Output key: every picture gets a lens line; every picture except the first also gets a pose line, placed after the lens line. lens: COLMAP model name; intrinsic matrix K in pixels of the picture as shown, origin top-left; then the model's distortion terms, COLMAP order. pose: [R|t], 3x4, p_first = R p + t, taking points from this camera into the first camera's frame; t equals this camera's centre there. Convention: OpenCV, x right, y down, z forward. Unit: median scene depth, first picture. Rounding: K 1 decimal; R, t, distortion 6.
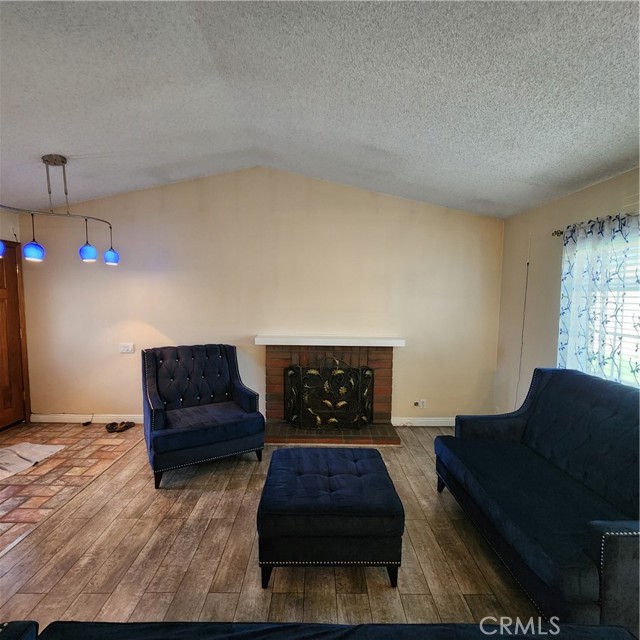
lens RADIAL K [[353.3, 0, 320.1], [0, 353.3, 321.6], [0, 0, 1]] dist [0.005440, -0.000513]
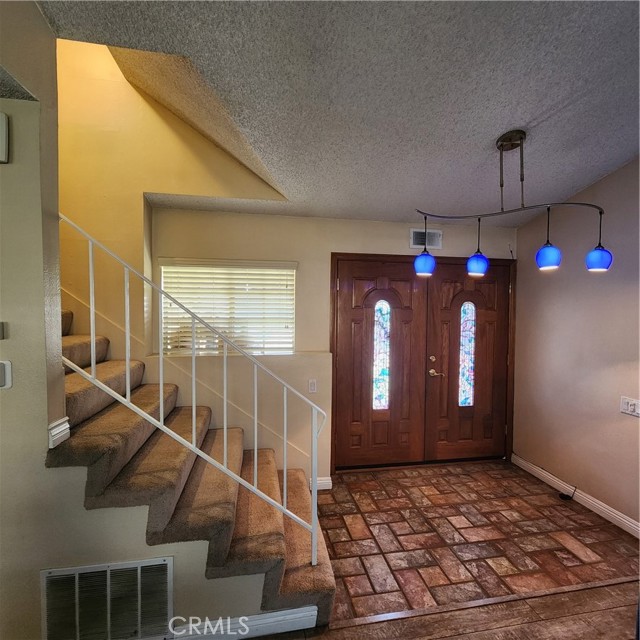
lens RADIAL K [[353.3, 0, 321.6], [0, 353.3, 321.9], [0, 0, 1]] dist [0.005440, -0.000513]
pose [[0.183417, 0.028243, -0.982629, -0.059779], [-0.089034, 0.995956, 0.012007, -0.036534], [0.978995, 0.085285, 0.185189, 0.414784]]
